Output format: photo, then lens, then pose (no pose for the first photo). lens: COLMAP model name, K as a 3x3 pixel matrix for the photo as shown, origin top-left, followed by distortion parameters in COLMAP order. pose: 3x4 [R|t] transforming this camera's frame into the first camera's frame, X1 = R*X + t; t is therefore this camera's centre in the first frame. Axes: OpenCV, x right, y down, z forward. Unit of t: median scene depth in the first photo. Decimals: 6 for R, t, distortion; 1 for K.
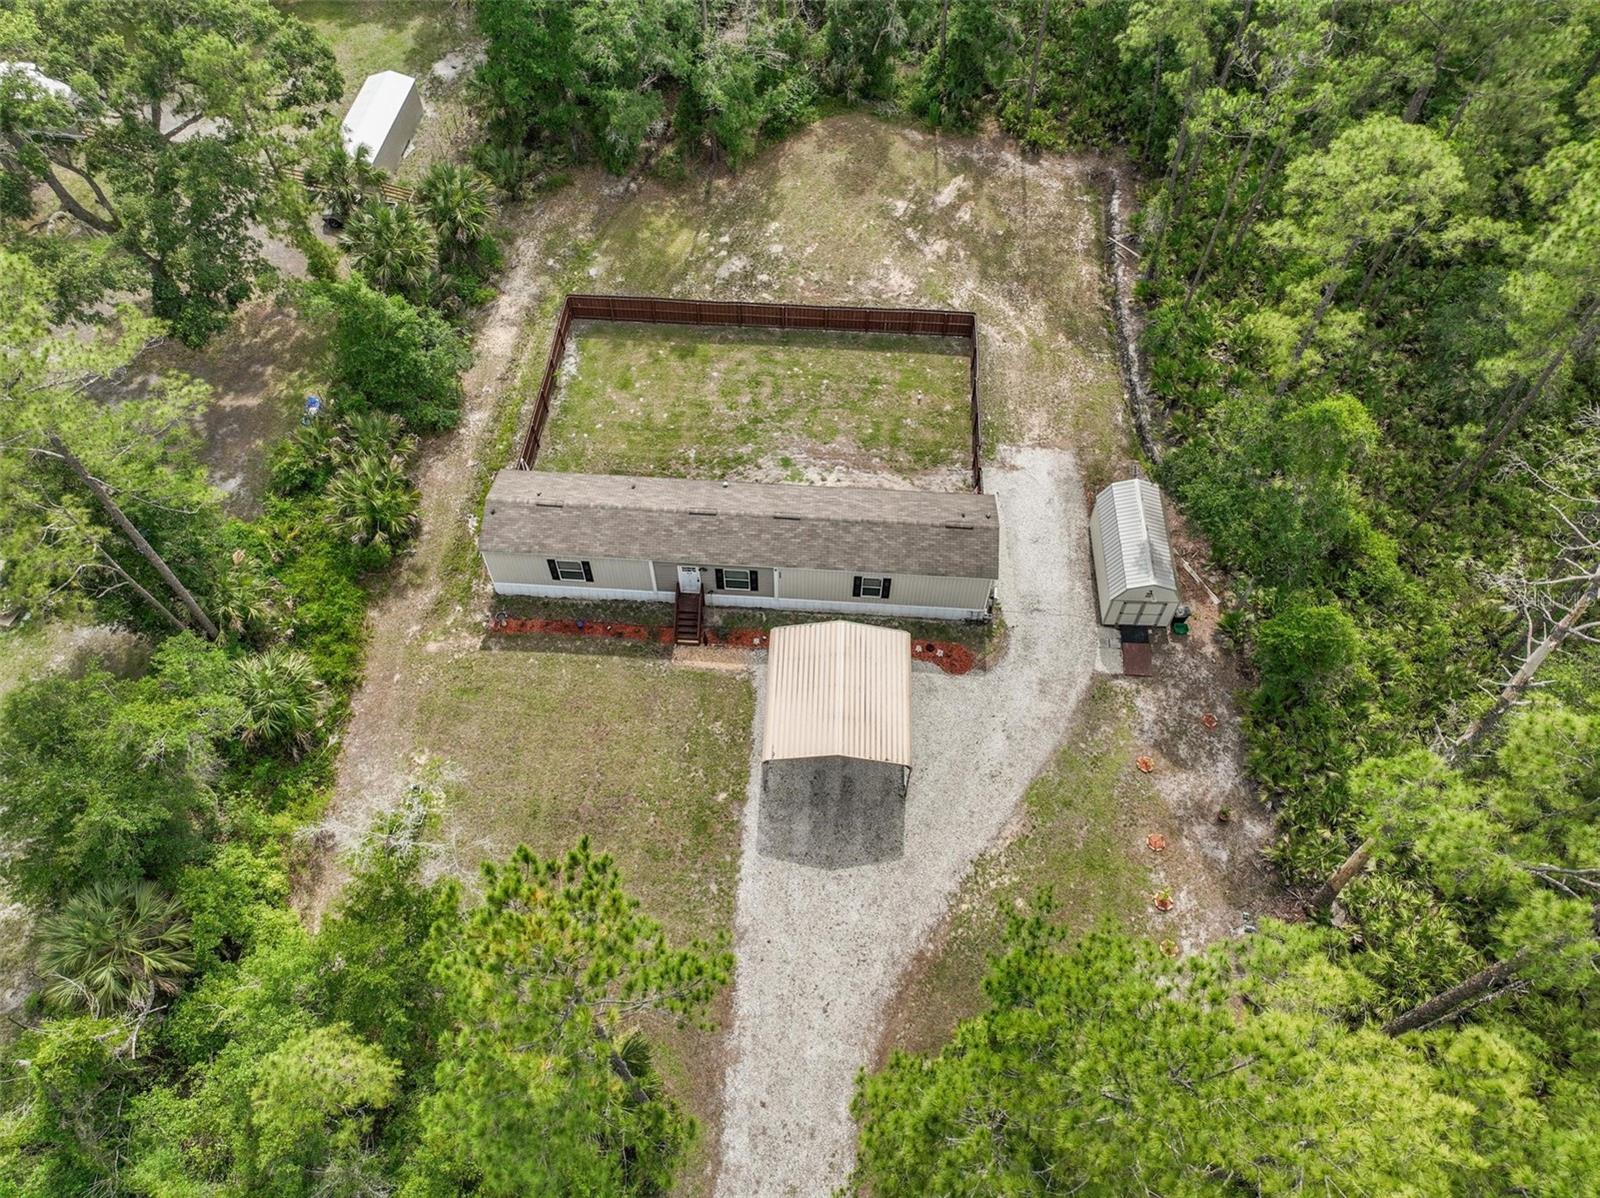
lens RADIAL K [[1124.8, 0, 797.1], [0, 1124.8, 605.0], [0, 0, 1]] dist [0.001070, 0.017597]
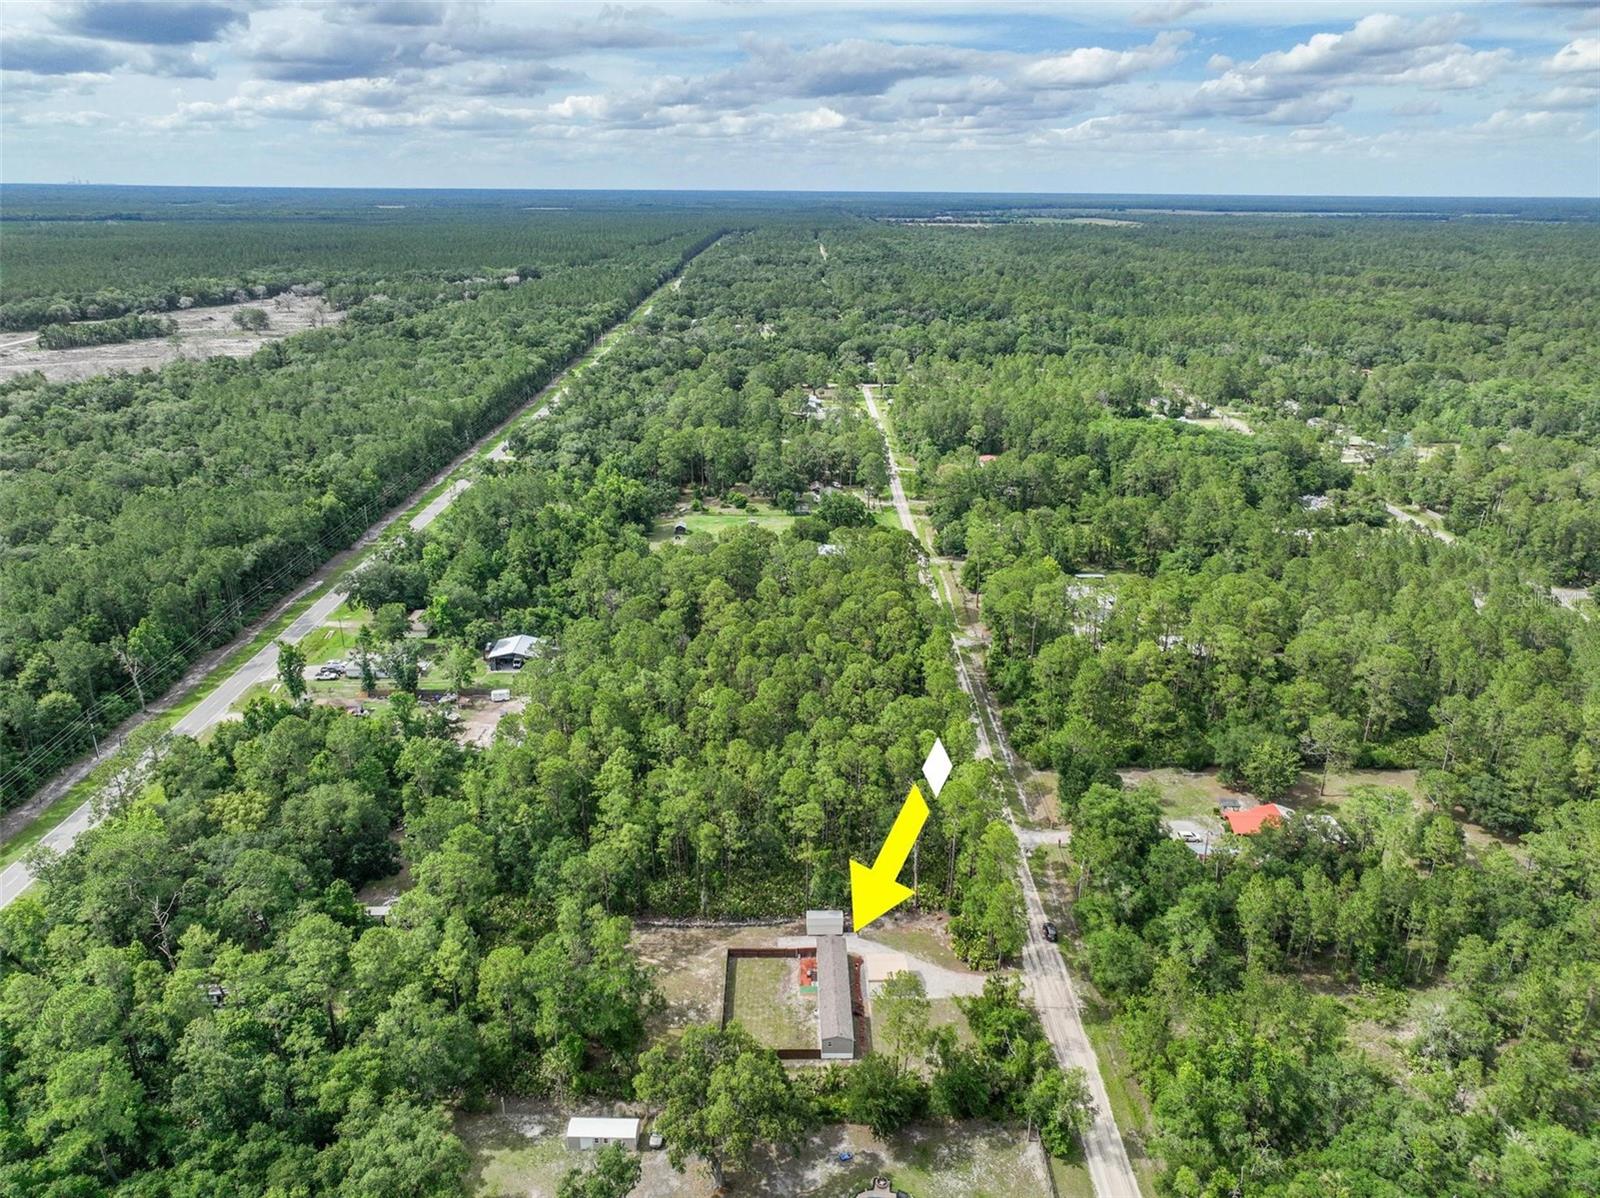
lens RADIAL K [[1124.8, 0, 799.3], [0, 1124.8, 597.9], [0, 0, 1]] dist [0.001070, 0.017597]
pose [[-0.076671, -0.353205, 0.932399, -2.423574], [0.822995, 0.505485, 0.259159, -1.414829], [-0.562850, 0.787230, 0.251929, -0.616798]]
